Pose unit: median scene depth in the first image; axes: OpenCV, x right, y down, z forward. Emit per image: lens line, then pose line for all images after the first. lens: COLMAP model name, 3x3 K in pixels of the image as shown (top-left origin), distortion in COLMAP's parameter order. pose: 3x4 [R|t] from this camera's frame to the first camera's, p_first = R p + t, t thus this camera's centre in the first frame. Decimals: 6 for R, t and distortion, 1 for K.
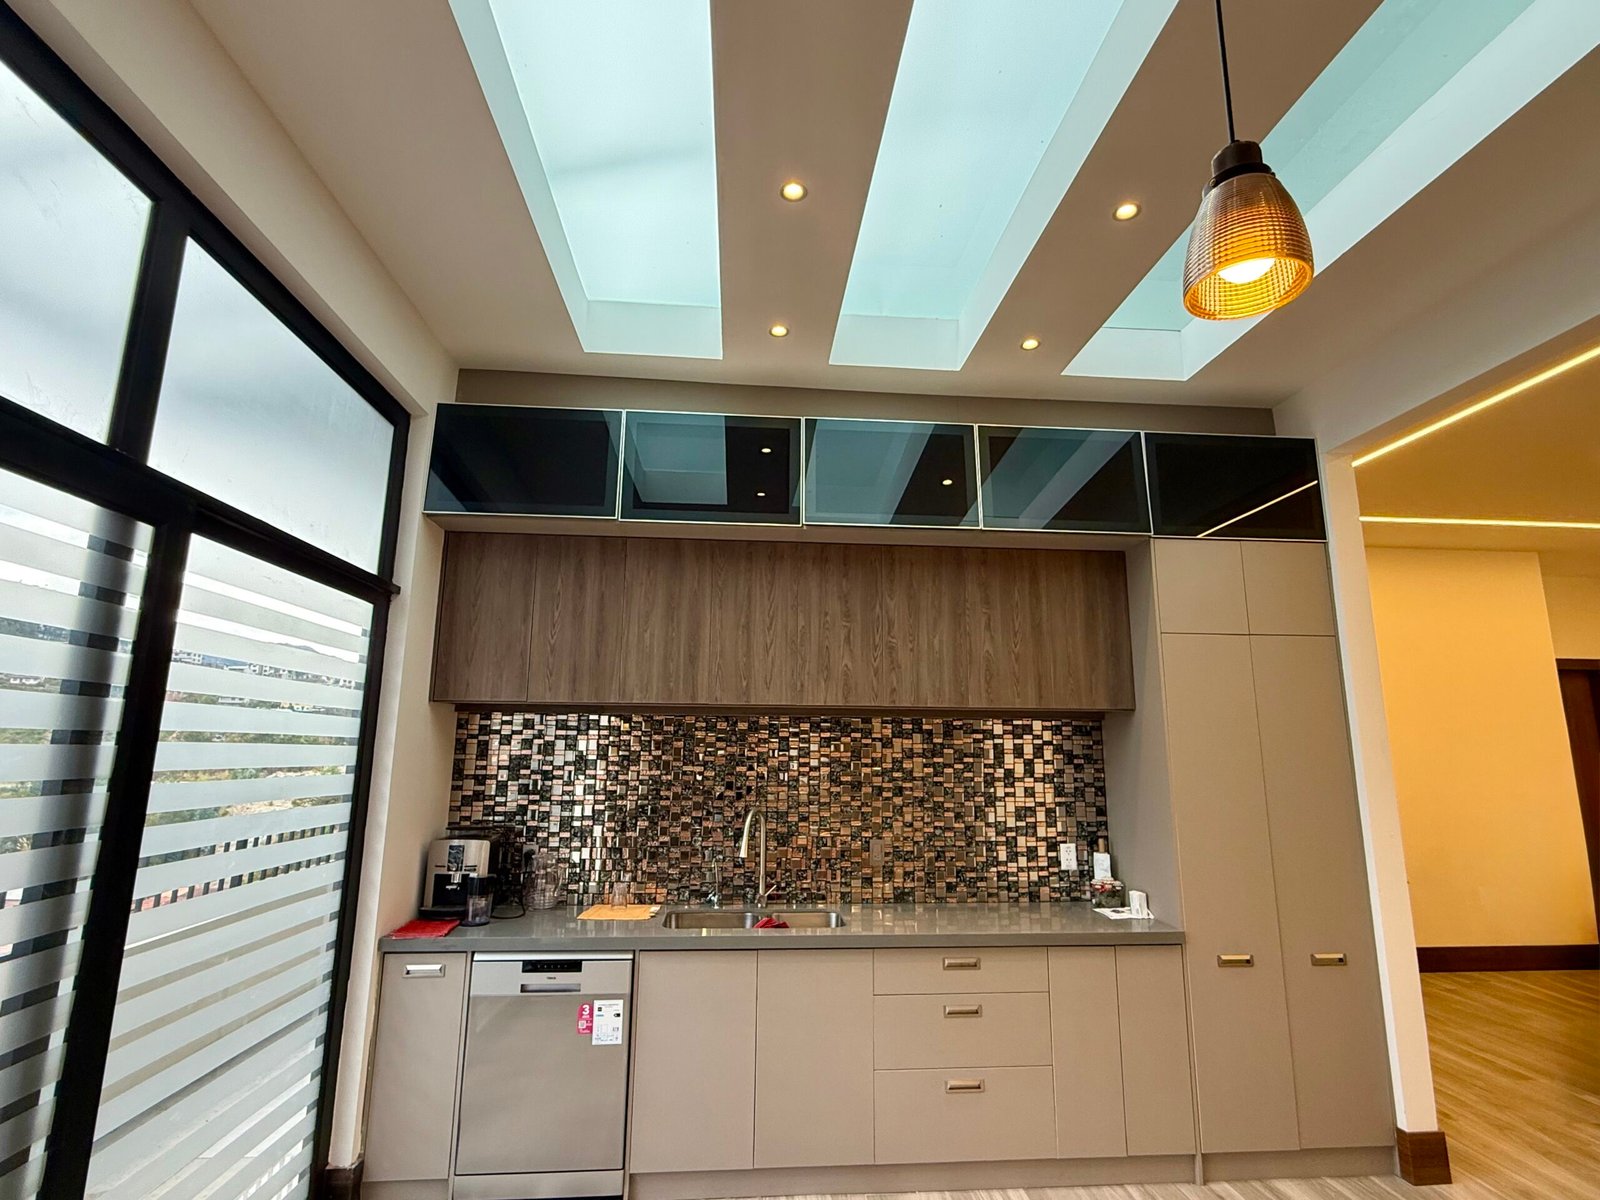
lens RADIAL K [[808.8, 0, 800.0], [0, 808.8, 600.0], [0, 0, 1]] dist [0.001993, 0.000346]
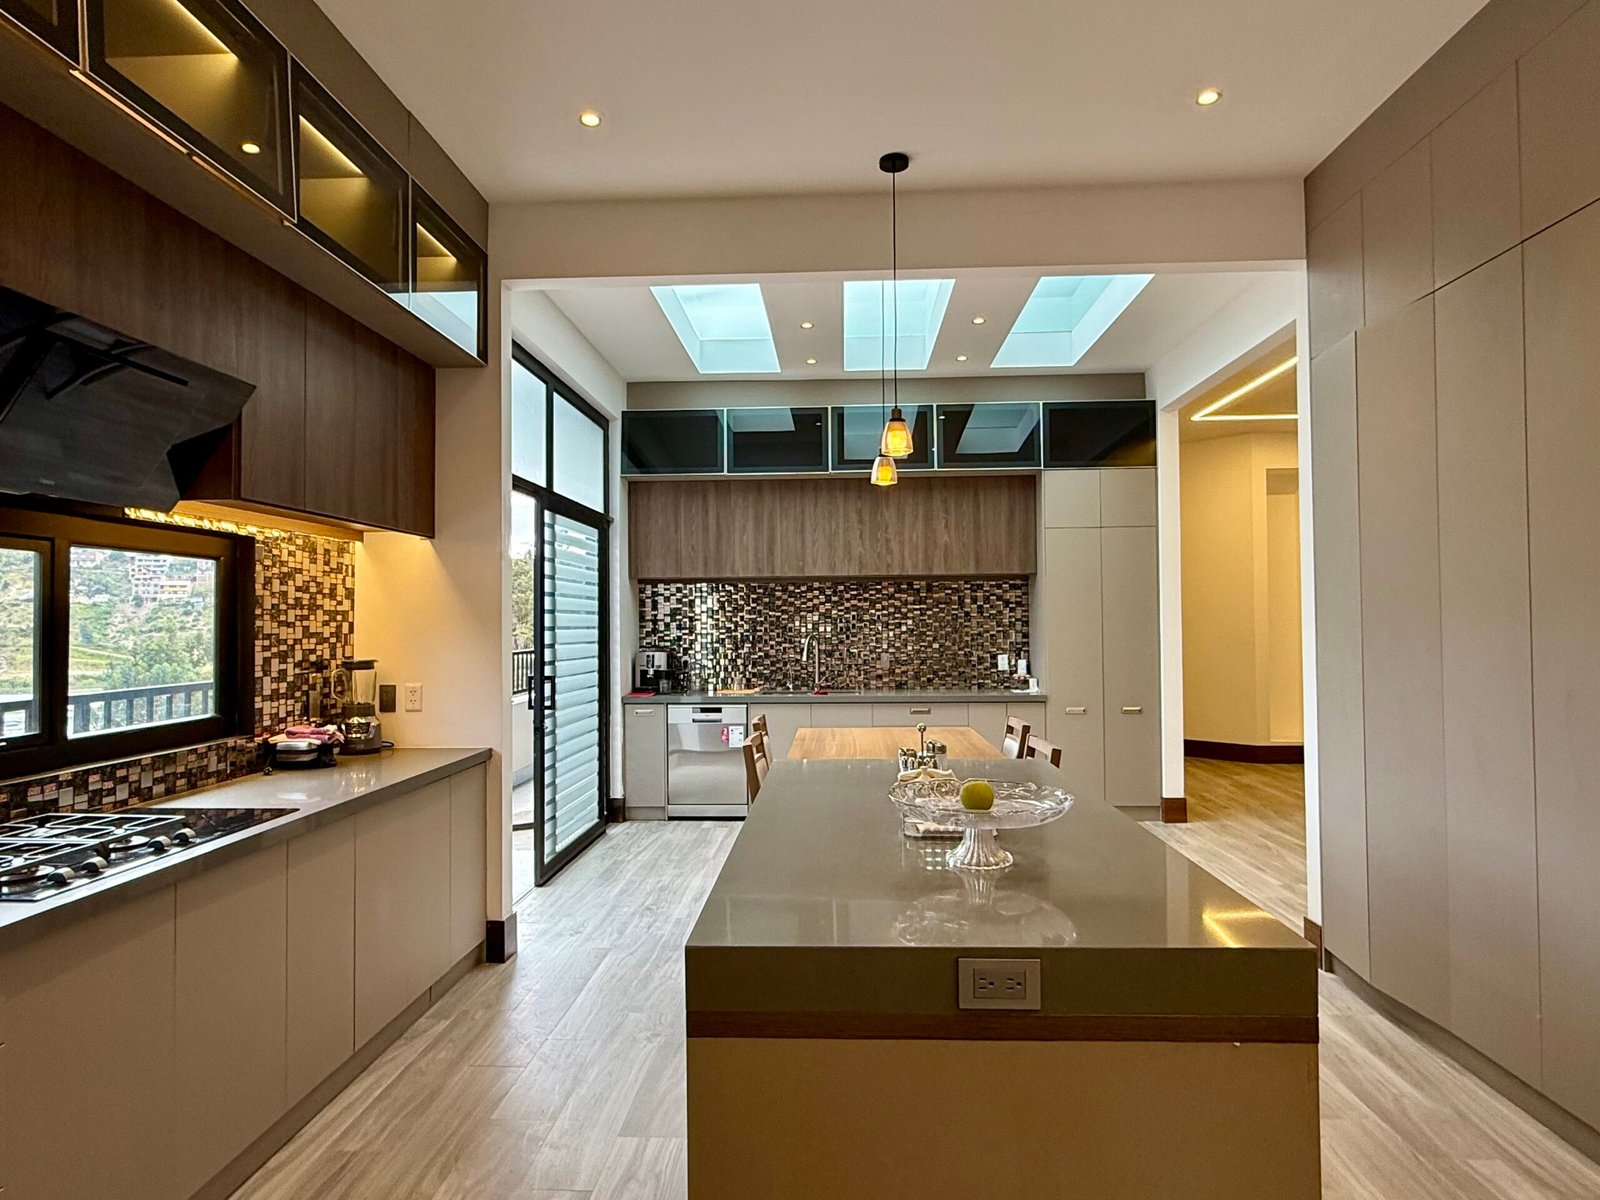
lens RADIAL K [[958.8, 0, 800.0], [0, 958.8, 600.0], [0, 0, 1]] dist [-0.002771, -0.000159]
pose [[0.991828, -0.020697, -0.125895, 0.178005], [0.040584, 0.986682, 0.157517, -0.138411], [0.120958, -0.161339, 0.979458, -0.984345]]
